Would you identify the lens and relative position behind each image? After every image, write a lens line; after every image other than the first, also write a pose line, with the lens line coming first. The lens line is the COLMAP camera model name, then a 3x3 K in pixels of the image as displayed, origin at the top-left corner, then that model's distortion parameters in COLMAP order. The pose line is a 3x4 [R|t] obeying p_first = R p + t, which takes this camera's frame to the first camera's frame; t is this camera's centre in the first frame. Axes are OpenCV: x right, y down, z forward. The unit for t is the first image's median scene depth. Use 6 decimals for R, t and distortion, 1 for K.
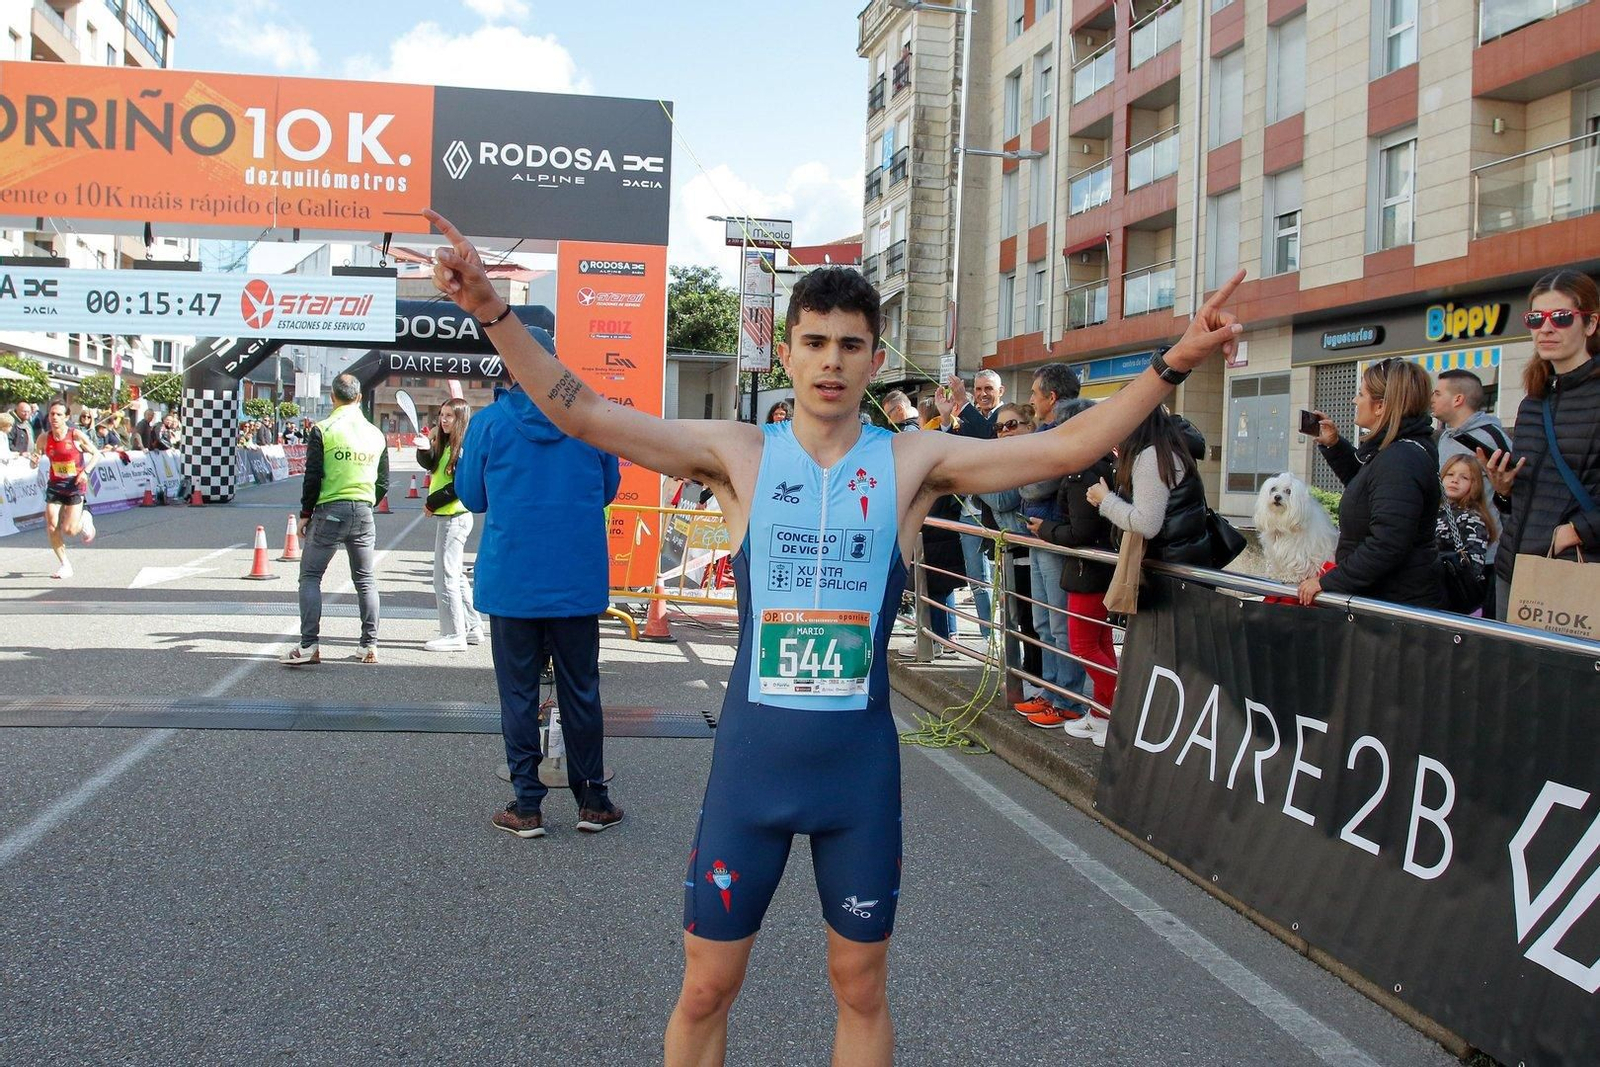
lens RADIAL K [[1315.8, 0, 838.9], [0, 1315.8, 481.4], [0, 0, 1]] dist [-0.079040, 0.028755]
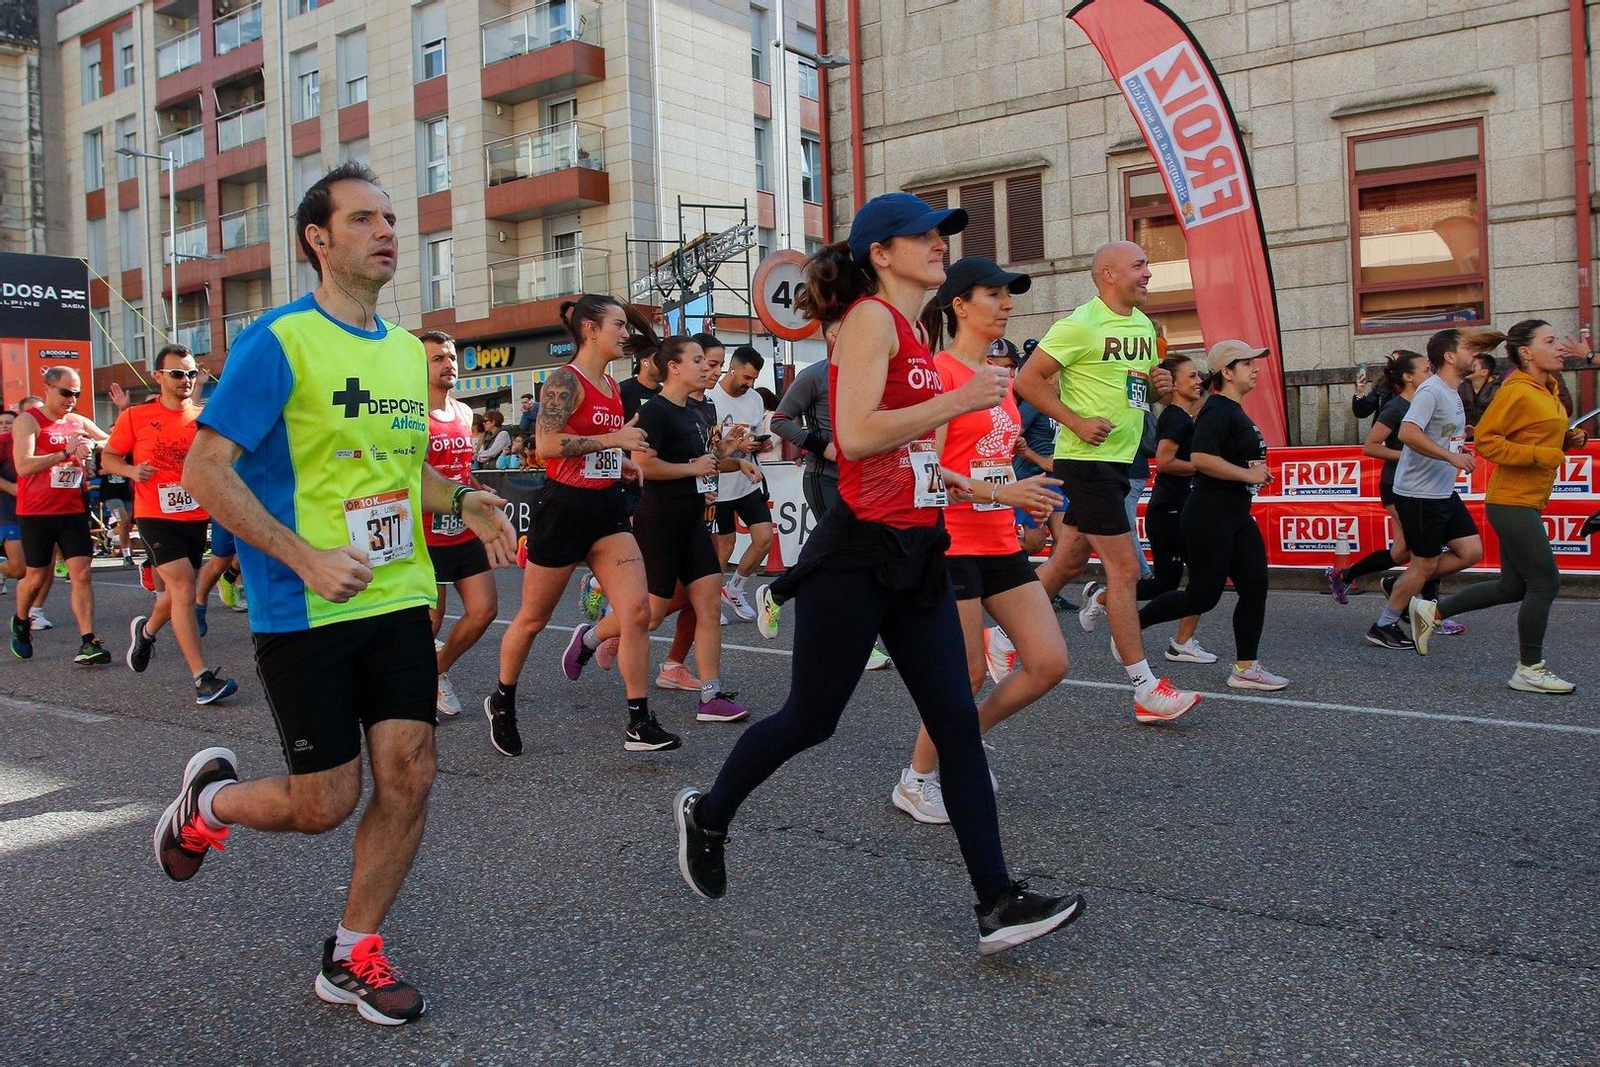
lens RADIAL K [[1363.4, 0, 877.1], [0, 1363.4, 546.9], [0, 0, 1]] dist [-0.096116, 0.050700]
pose [[0.733631, -0.096991, 0.672590, -0.259567], [0.068296, 0.995274, 0.069029, 0.020842], [-0.676107, -0.004706, 0.736788, -0.464325]]
